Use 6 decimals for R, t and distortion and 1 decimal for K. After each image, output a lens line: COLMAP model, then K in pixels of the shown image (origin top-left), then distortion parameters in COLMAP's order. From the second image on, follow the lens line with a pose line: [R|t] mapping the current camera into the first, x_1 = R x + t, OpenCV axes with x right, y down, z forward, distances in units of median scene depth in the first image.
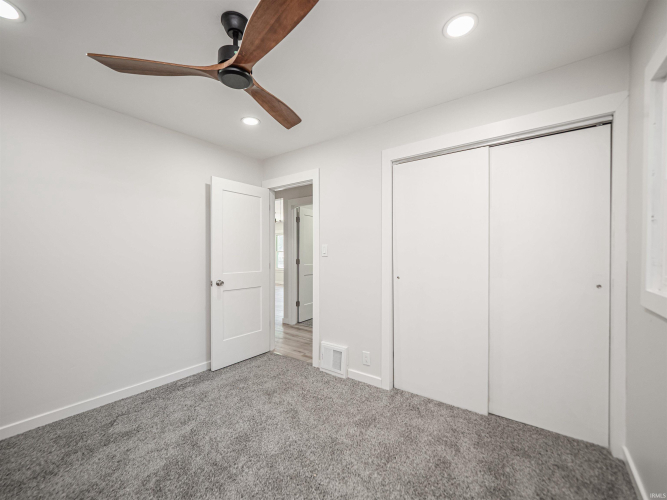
lens RADIAL K [[285.2, 0, 327.0], [0, 285.2, 252.6], [0, 0, 1]] dist [-0.000366, 0.000234]
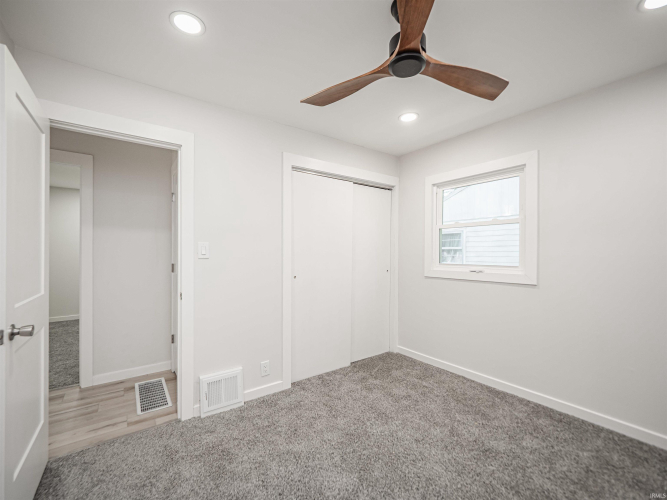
lens RADIAL K [[285.2, 0, 327.0], [0, 285.2, 252.6], [0, 0, 1]] dist [-0.000366, 0.000234]
pose [[0.282308, 0.008458, 0.959286, -0.669167], [0.000966, 0.999958, -0.009100, 0.005508], [-0.959323, 0.003496, 0.282288, 0.530425]]
